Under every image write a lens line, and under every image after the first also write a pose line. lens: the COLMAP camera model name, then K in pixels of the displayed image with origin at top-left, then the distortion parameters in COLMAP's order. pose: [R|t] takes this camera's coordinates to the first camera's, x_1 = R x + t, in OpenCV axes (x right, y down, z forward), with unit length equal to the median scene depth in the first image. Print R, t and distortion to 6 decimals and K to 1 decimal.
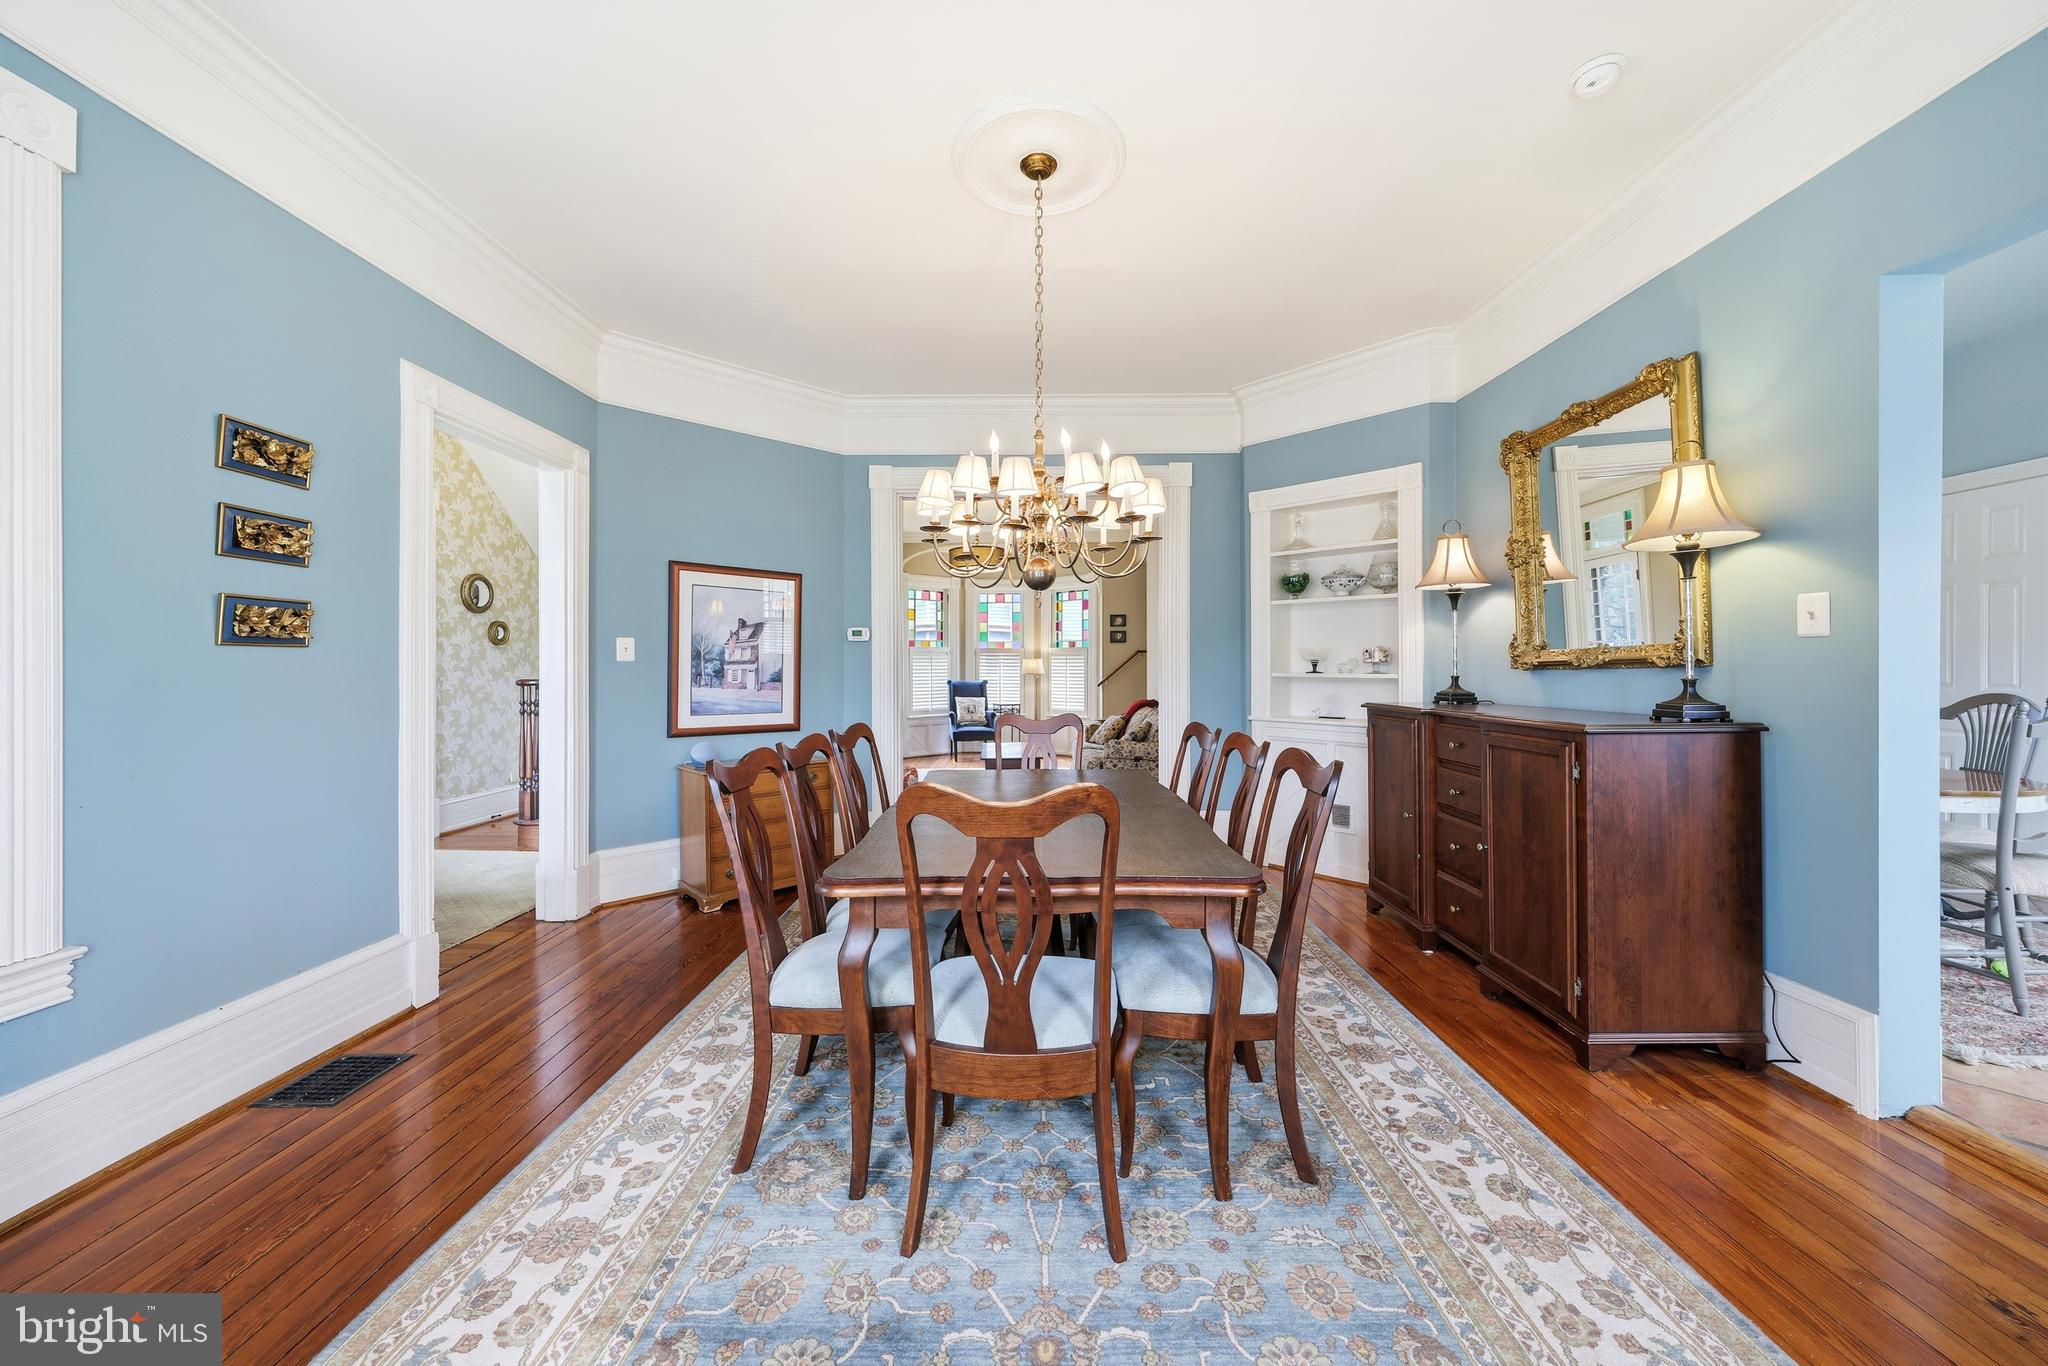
lens RADIAL K [[742.7, 0, 1024.0], [0, 742.7, 683.0], [0, 0, 1]] dist [0.001558, 0.000154]
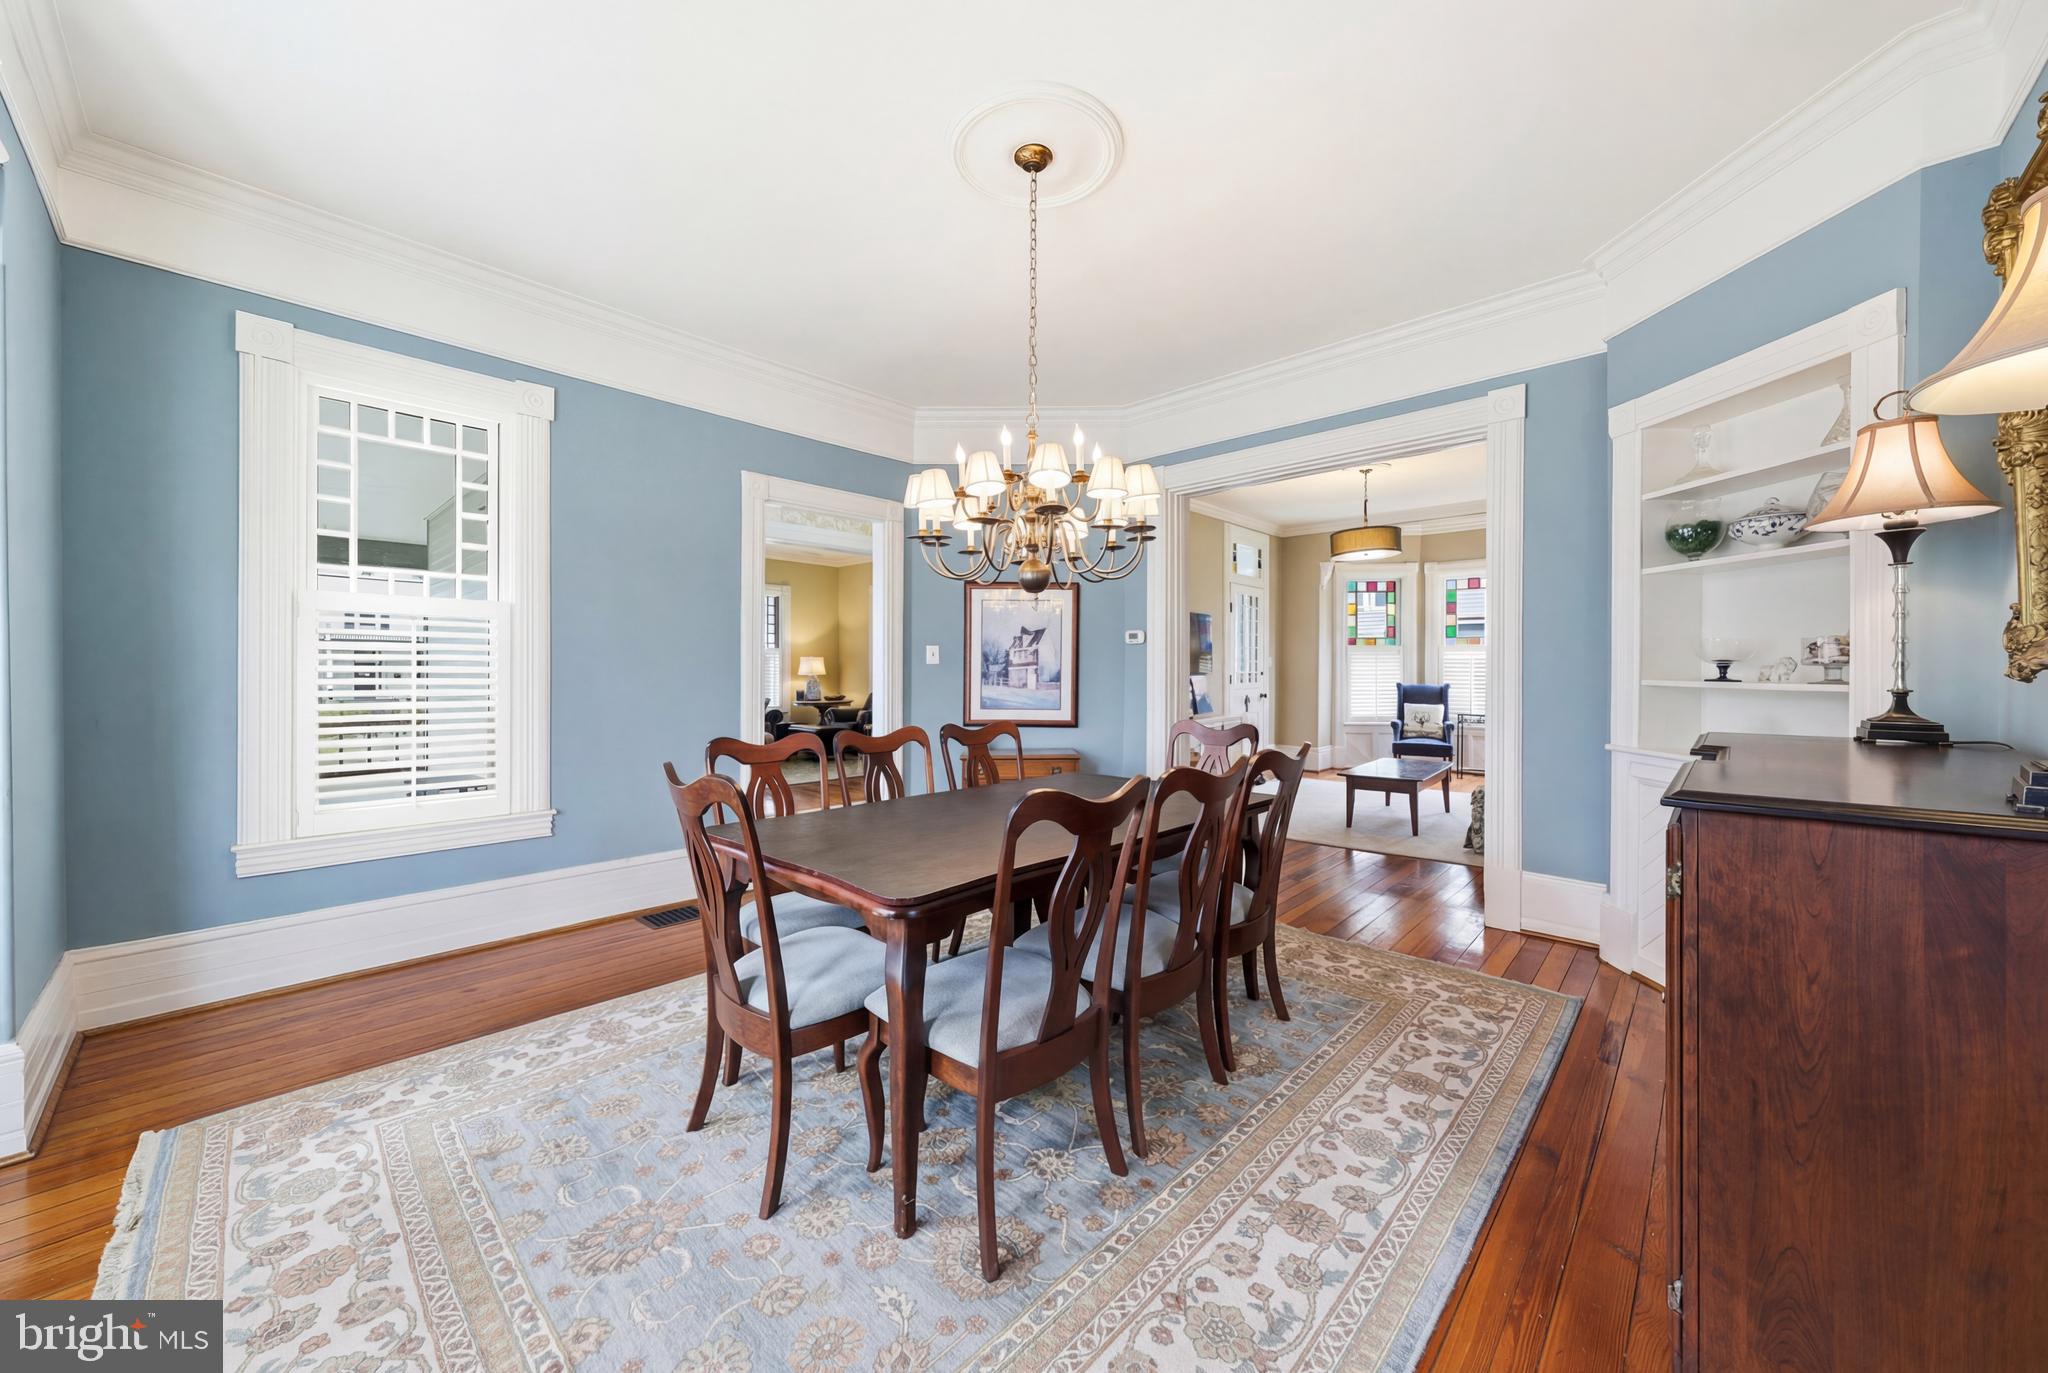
lens RADIAL K [[742.7, 0, 1024.0], [0, 742.7, 686.5], [0, 0, 1]] dist [0.001558, 0.000154]
pose [[0.729229, 0.019420, -0.683995, 0.402901], [-0.016647, 0.999805, 0.010639, -0.006170], [0.684068, 0.003628, 0.729409, 0.165207]]
